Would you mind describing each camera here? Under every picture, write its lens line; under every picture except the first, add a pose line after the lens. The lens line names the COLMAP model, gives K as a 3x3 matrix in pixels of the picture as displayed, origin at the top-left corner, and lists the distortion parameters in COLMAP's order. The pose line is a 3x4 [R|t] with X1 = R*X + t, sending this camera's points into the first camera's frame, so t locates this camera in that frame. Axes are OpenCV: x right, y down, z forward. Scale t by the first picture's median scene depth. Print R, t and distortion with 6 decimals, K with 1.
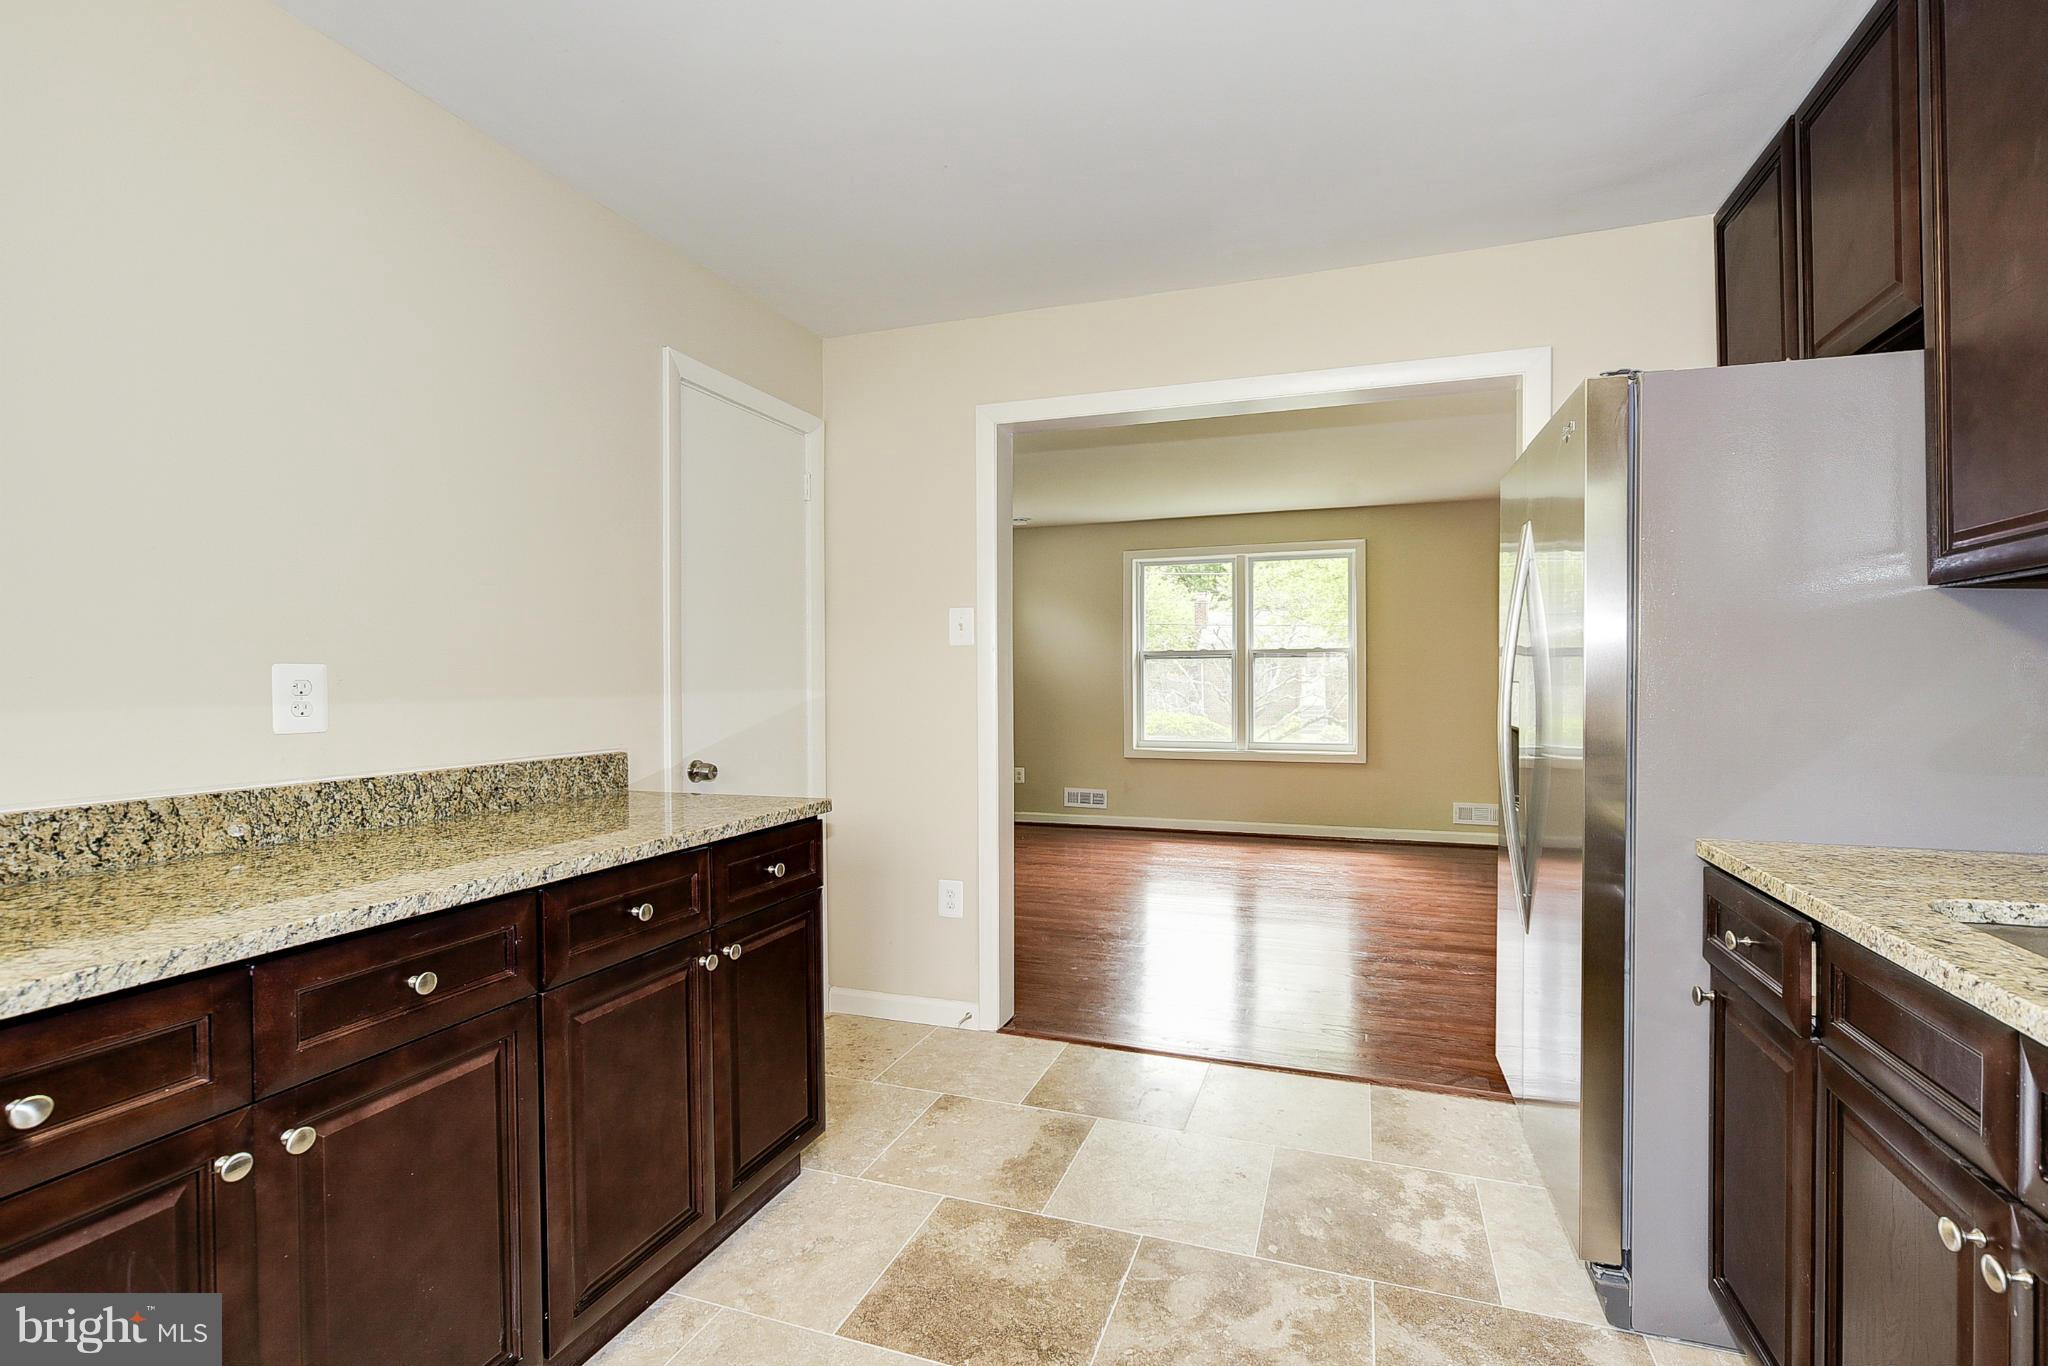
lens RADIAL K [[931.3, 0, 1020.4], [0, 931.3, 673.6], [0, 0, 1]] dist [-0.000177, -0.000095]
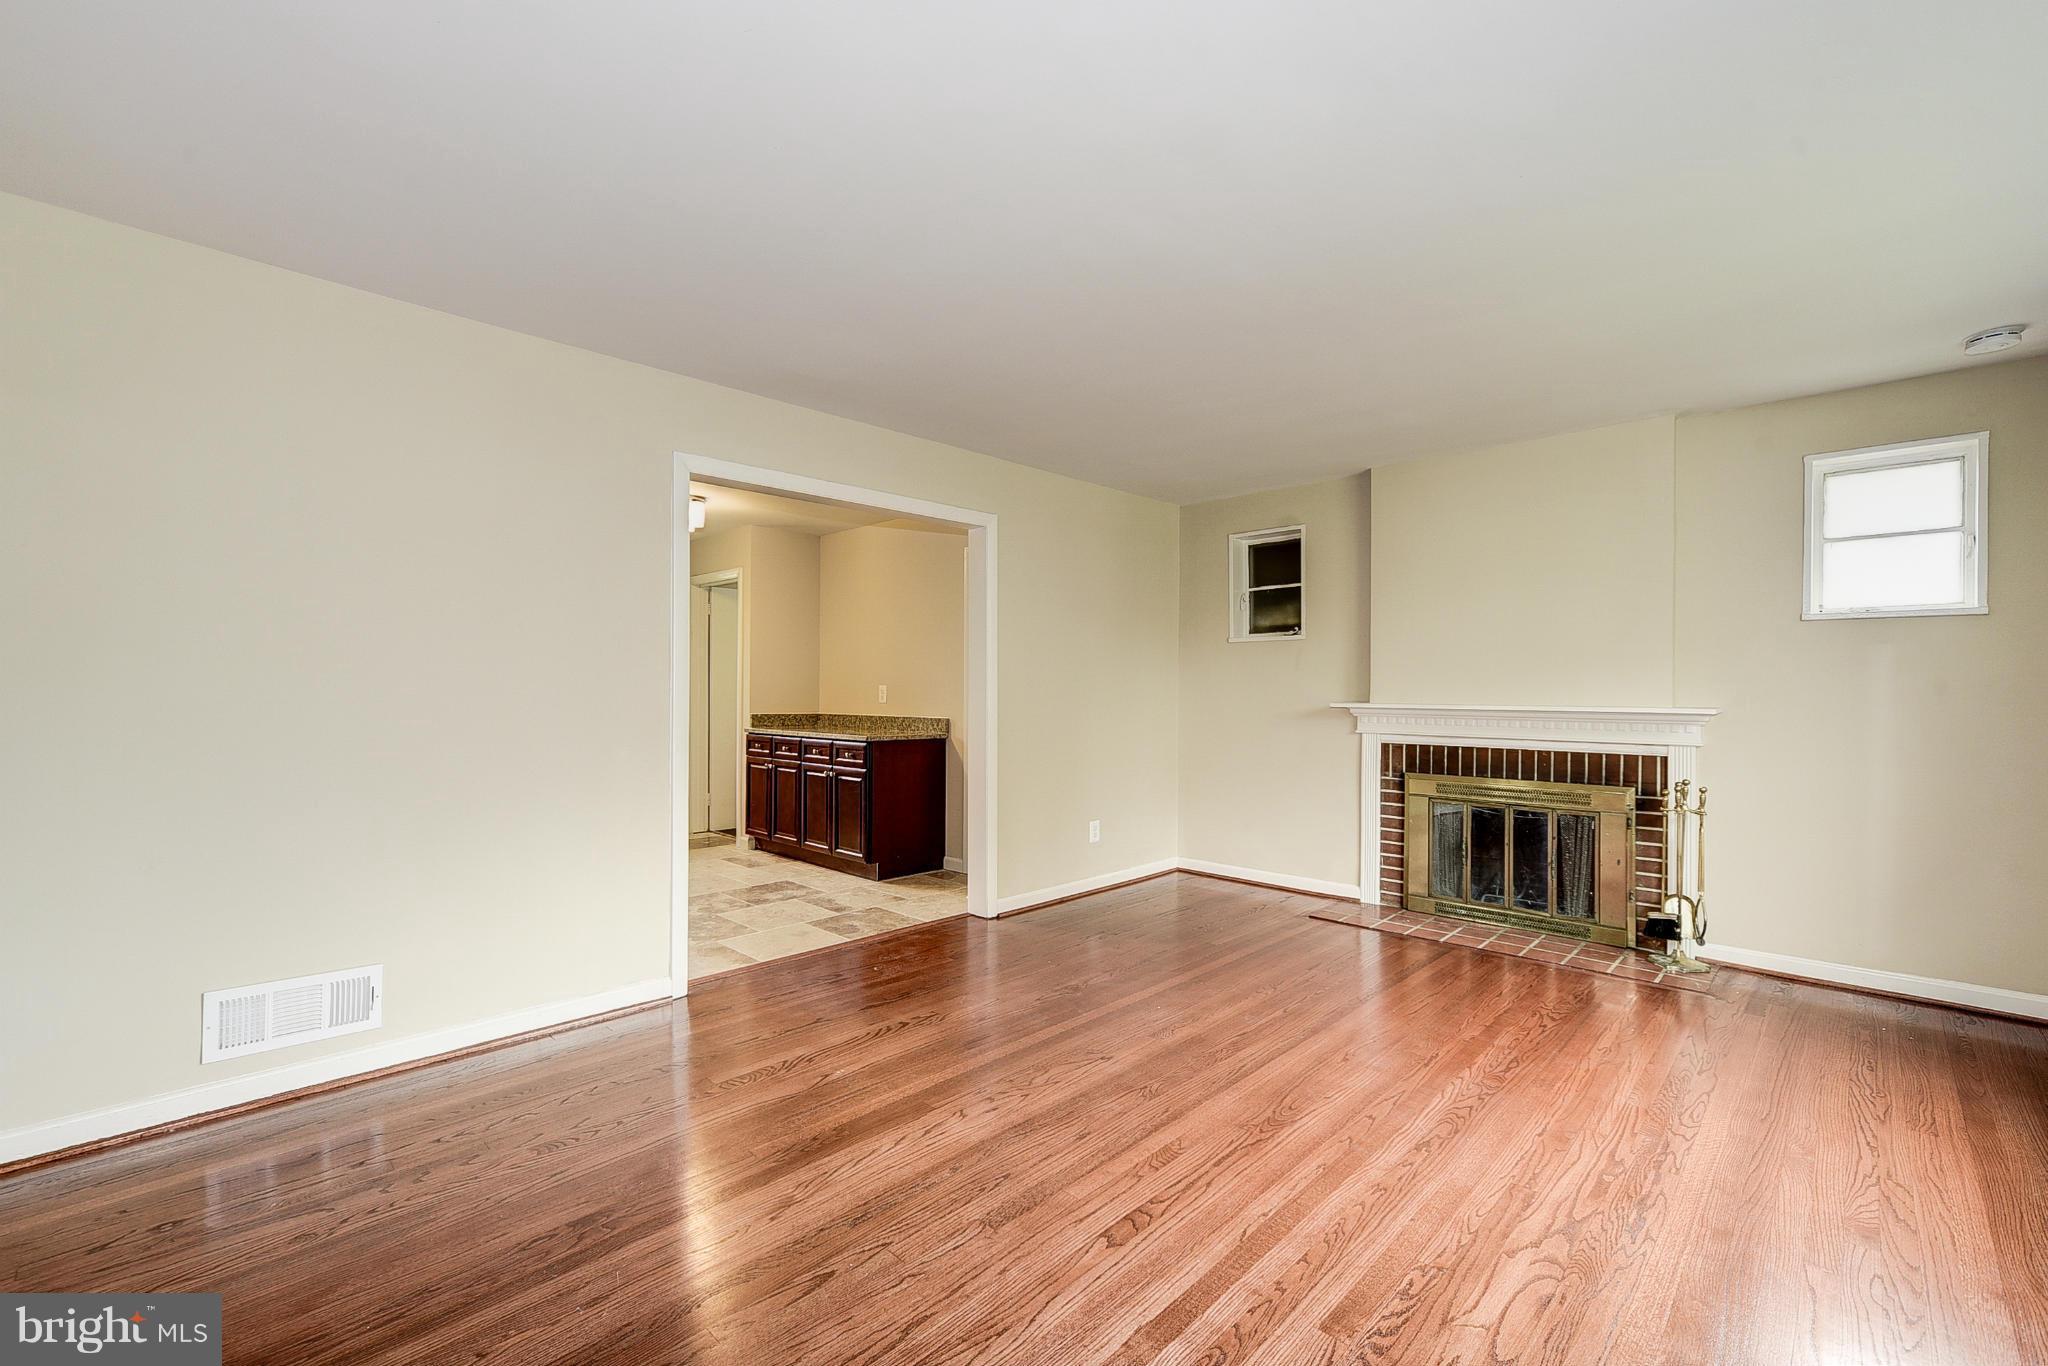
lens RADIAL K [[847.8, 0, 1031.6], [0, 847.8, 704.1], [0, 0, 1]] dist [-0.002609, -0.000009]
pose [[-0.401114, 0.011100, -0.915961, 1.976078], [-0.000356, 0.999925, 0.012273, 0.018104], [0.916028, 0.005249, -0.401080, 2.666725]]
